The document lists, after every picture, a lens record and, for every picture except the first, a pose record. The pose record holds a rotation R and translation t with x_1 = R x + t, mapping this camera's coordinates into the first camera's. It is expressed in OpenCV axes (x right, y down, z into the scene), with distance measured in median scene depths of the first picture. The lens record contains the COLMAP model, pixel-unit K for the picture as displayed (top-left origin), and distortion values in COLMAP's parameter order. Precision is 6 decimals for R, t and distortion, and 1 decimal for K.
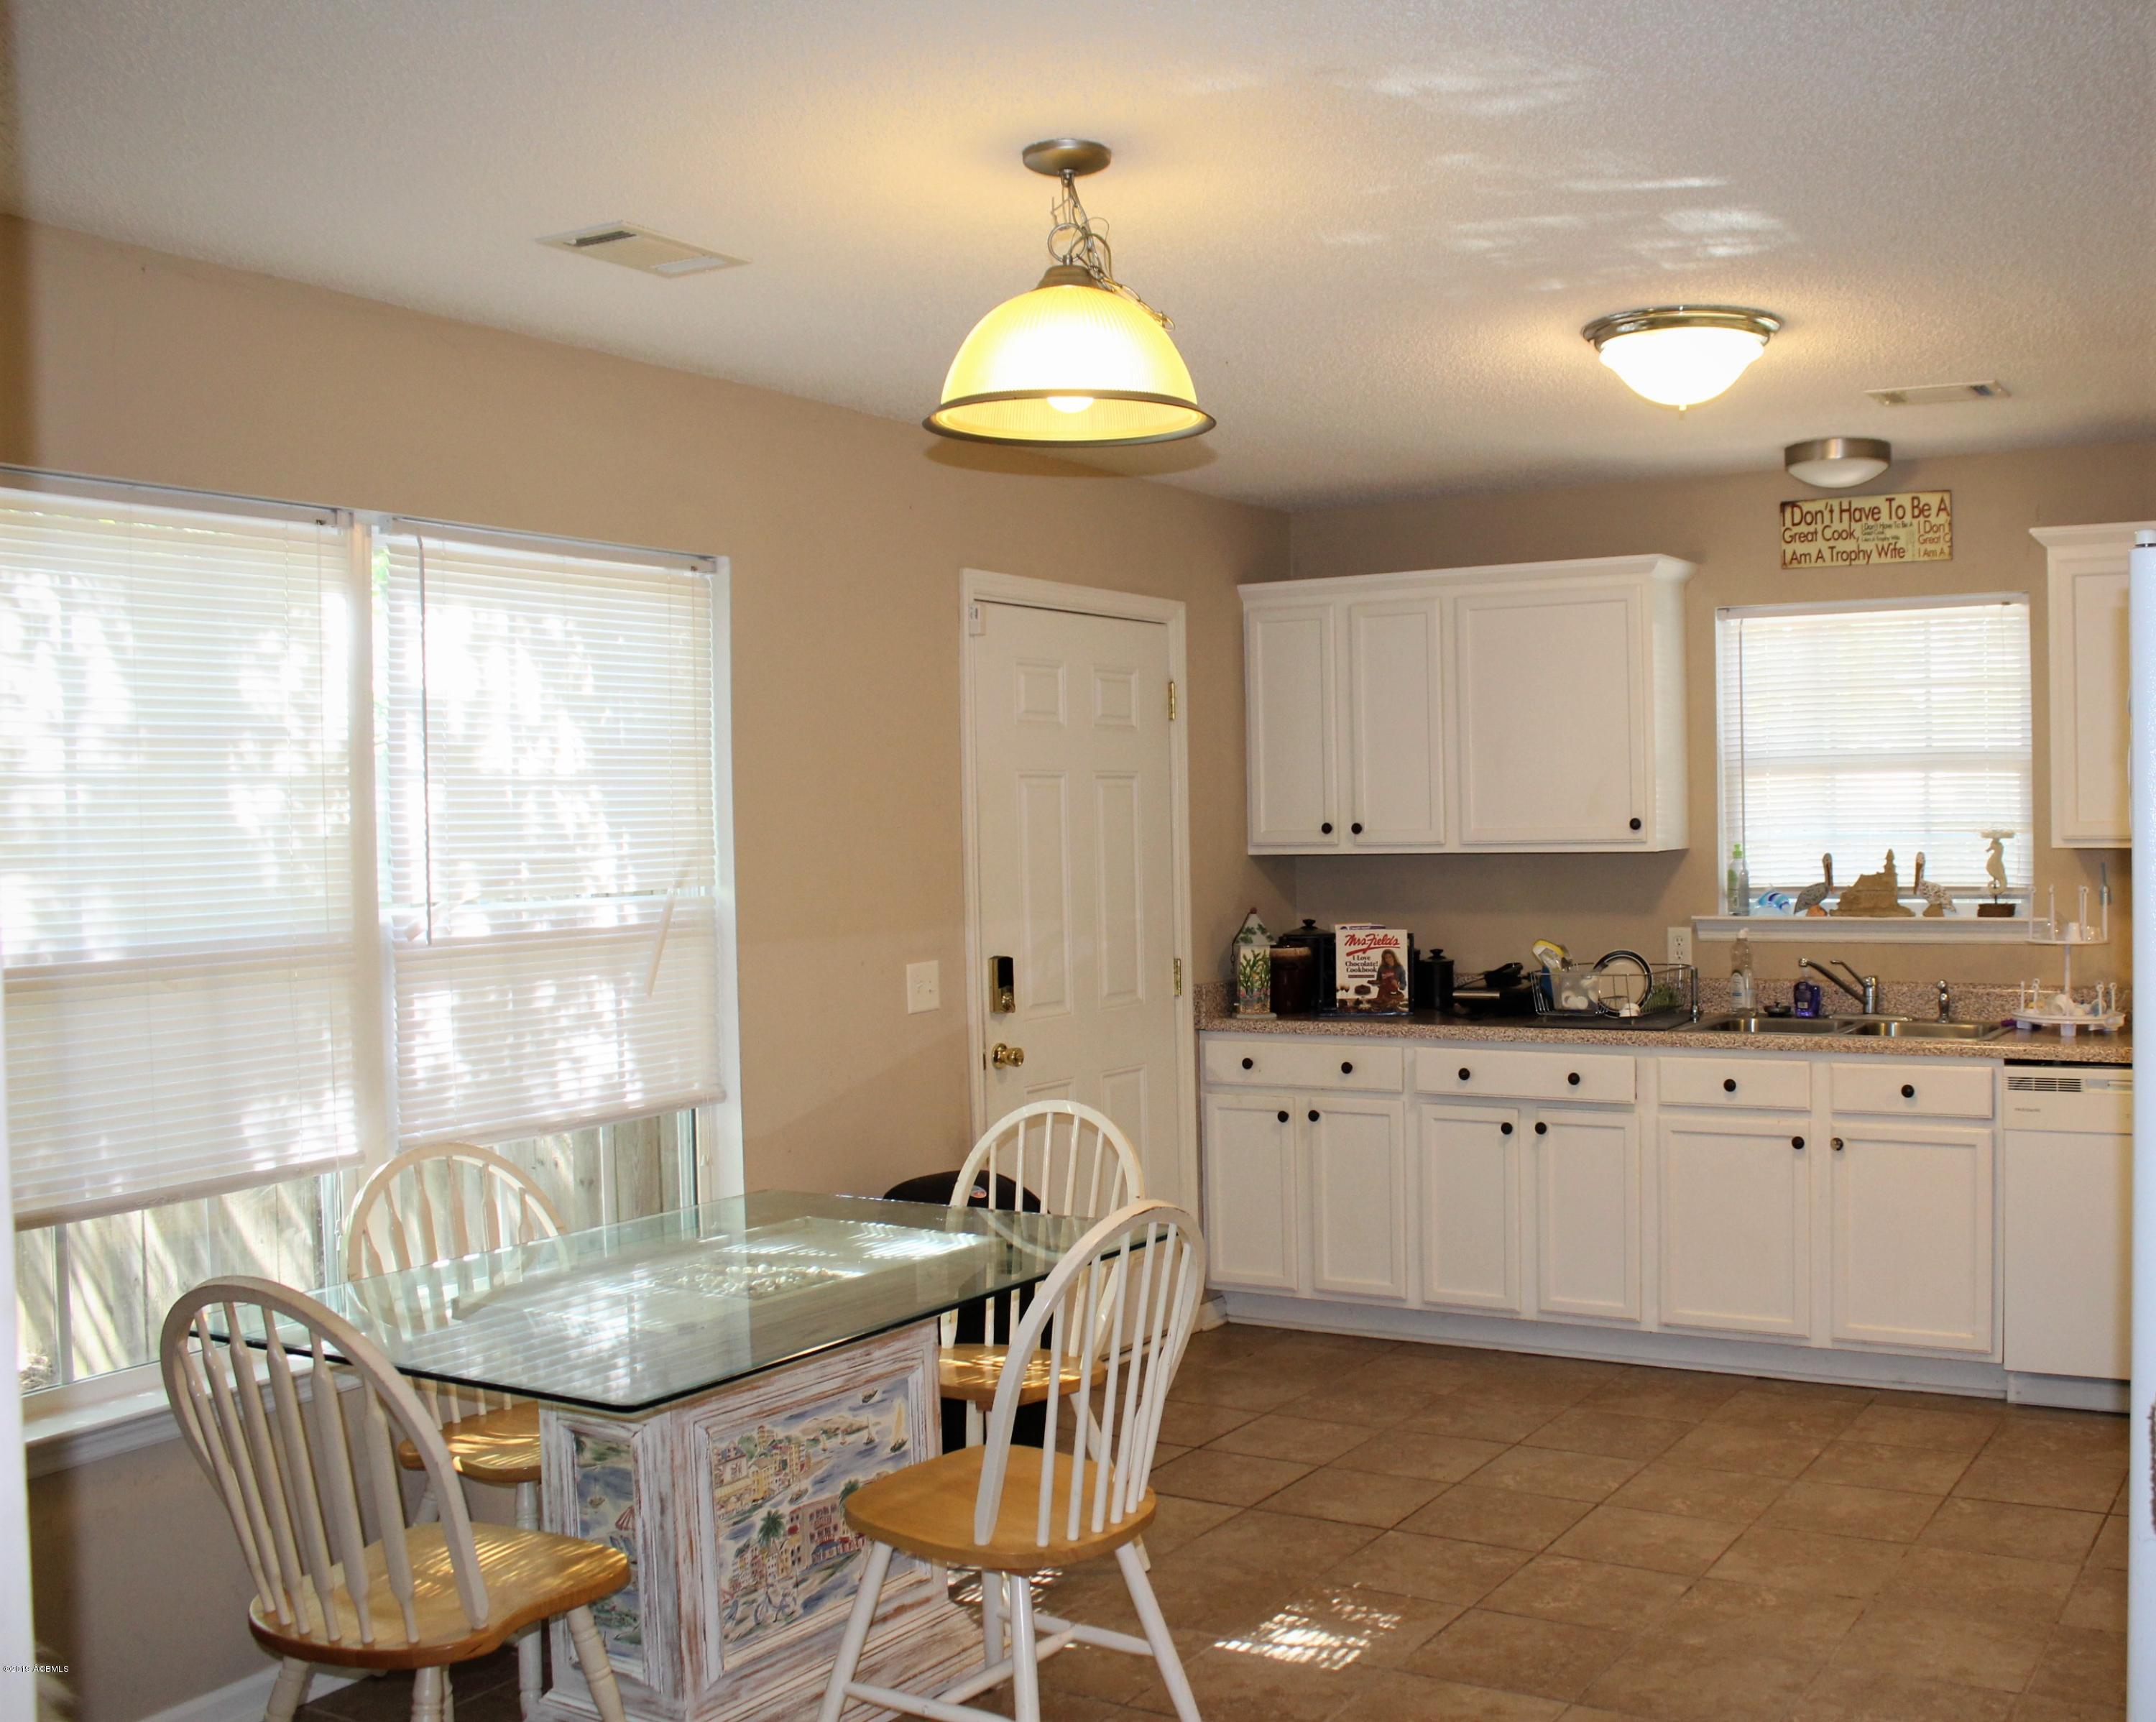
lens RADIAL K [[2298.2, 0, 1080.2], [0, 2298.2, 853.4], [0, 0, 1]] dist [-0.004347, 0.000000]
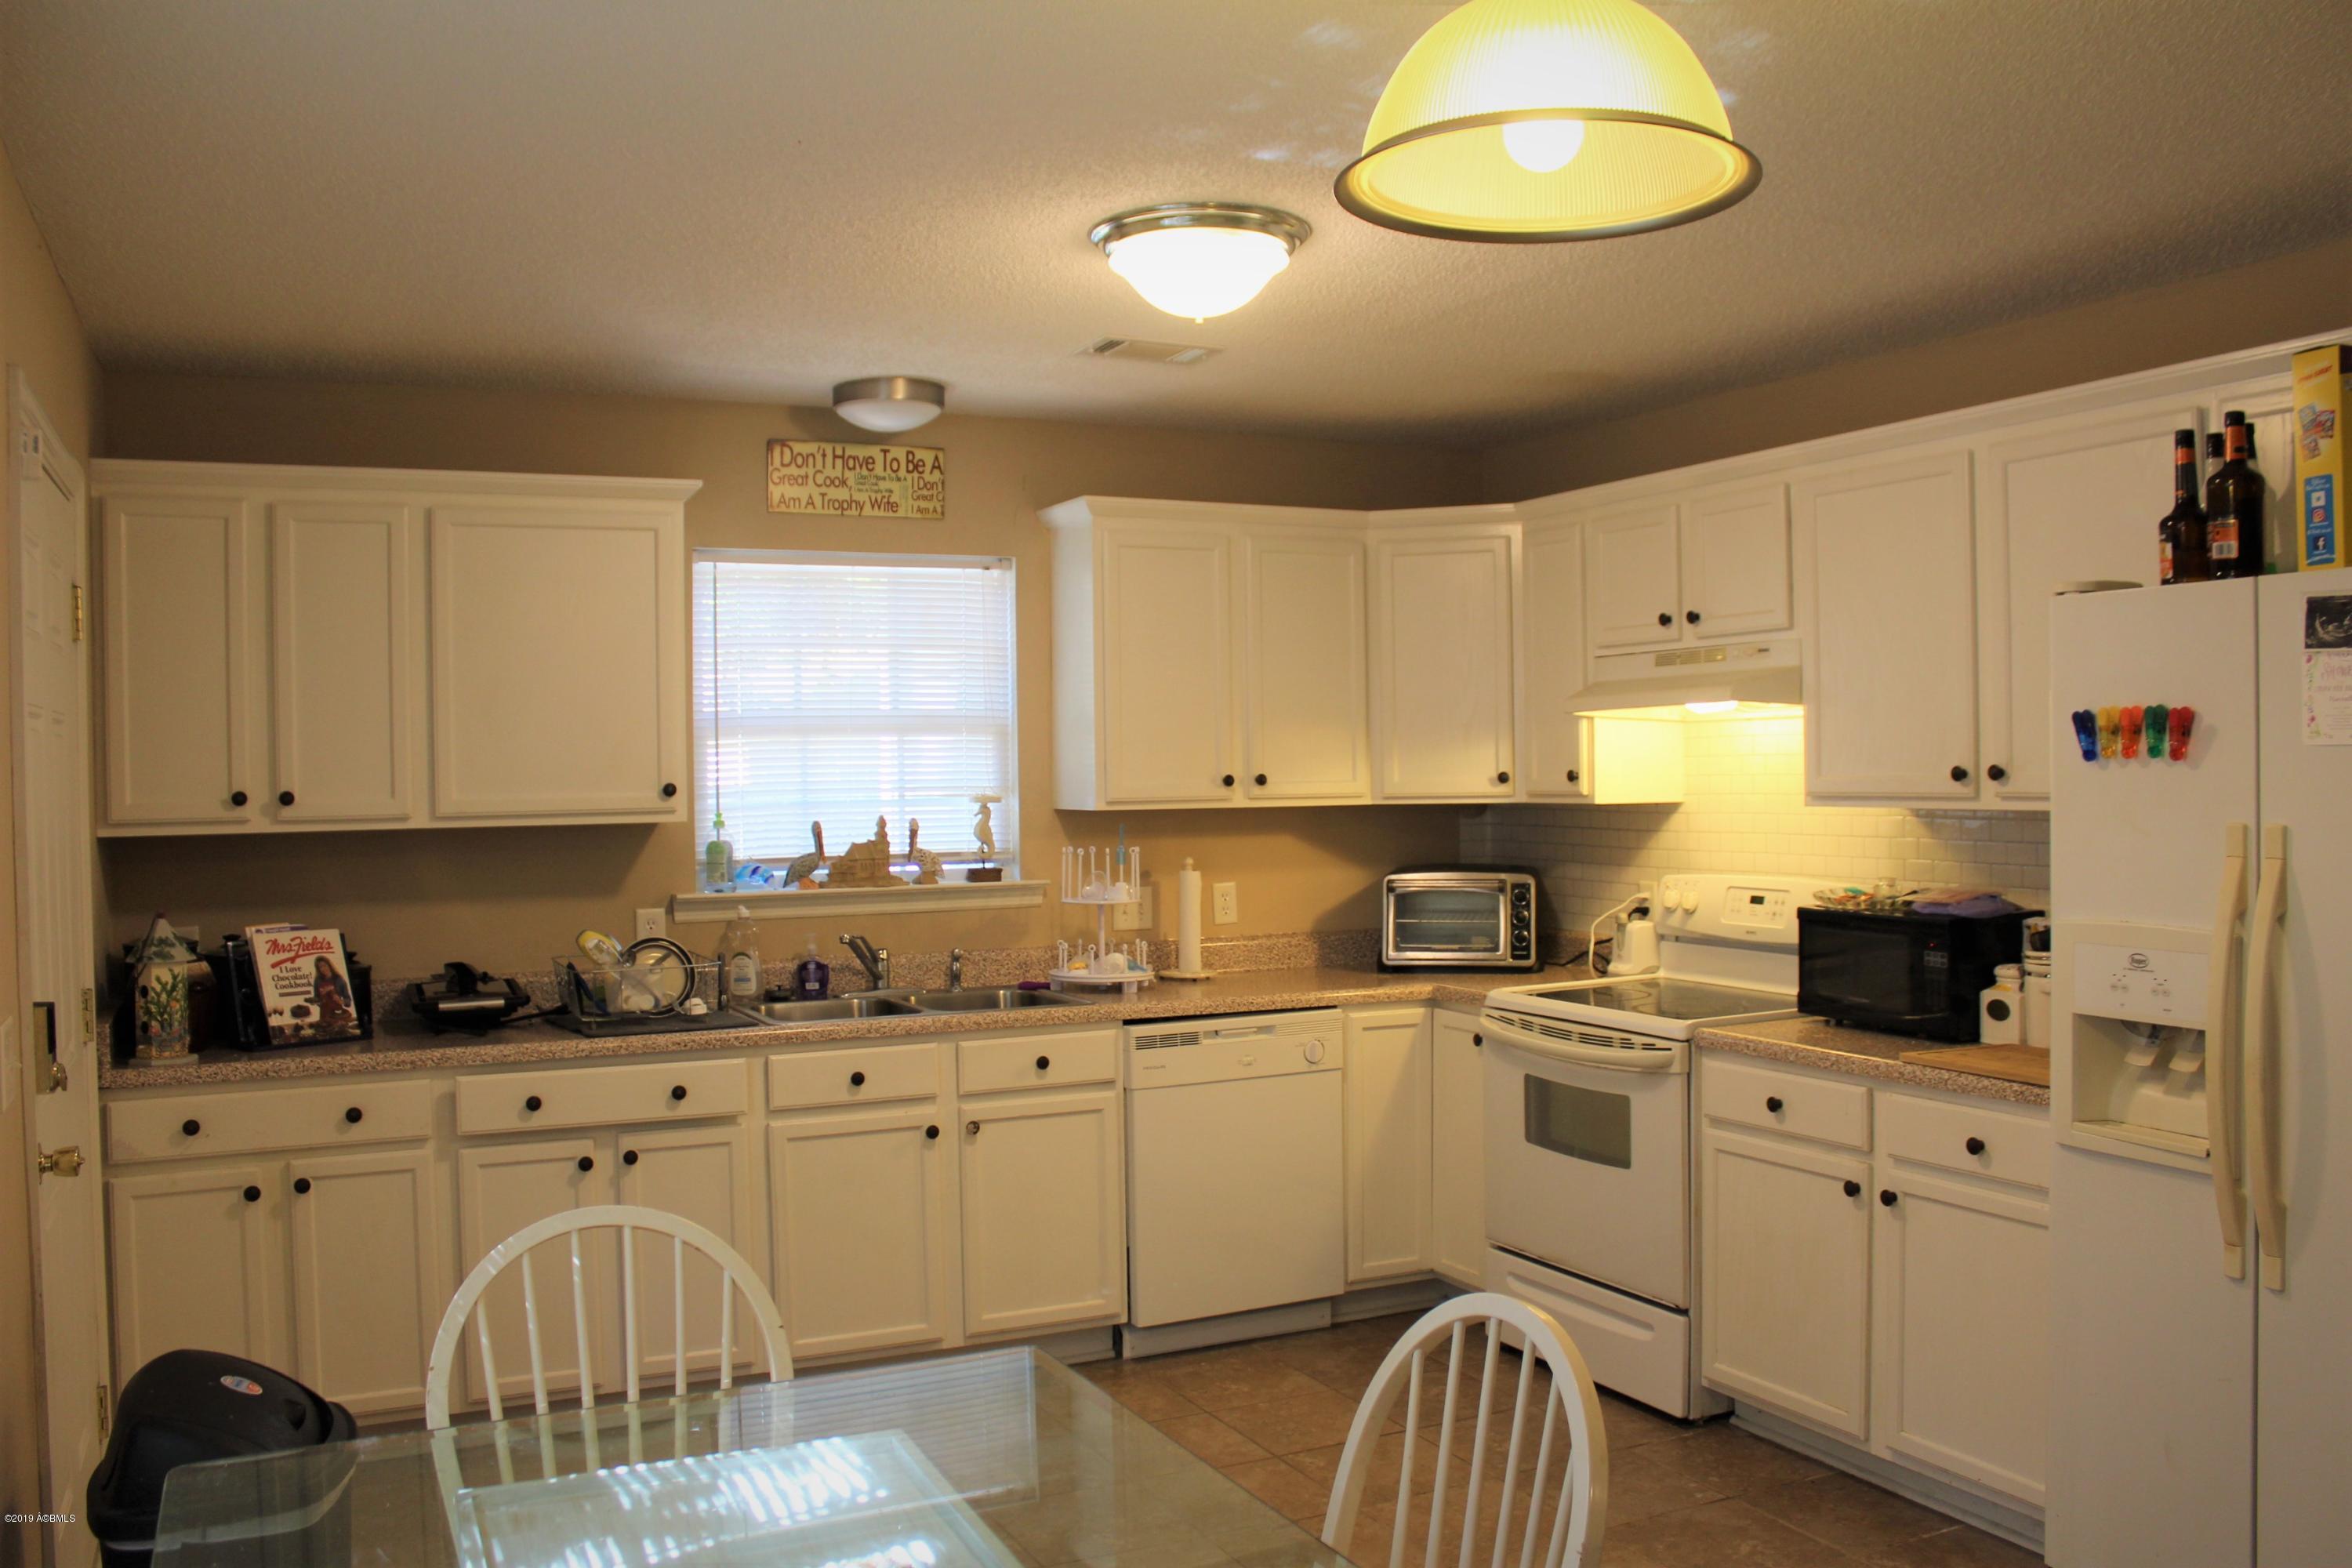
lens RADIAL K [[2160.6, 0, 1178.0], [0, 2160.6, 797.2], [0, 0, 1]] dist [-0.069429, 0.000000]
pose [[0.555627, -0.005046, 0.831416, -0.322189], [0.019381, 0.999788, -0.006884, -0.000857], [-0.831206, 0.019939, 0.555607, 0.394168]]
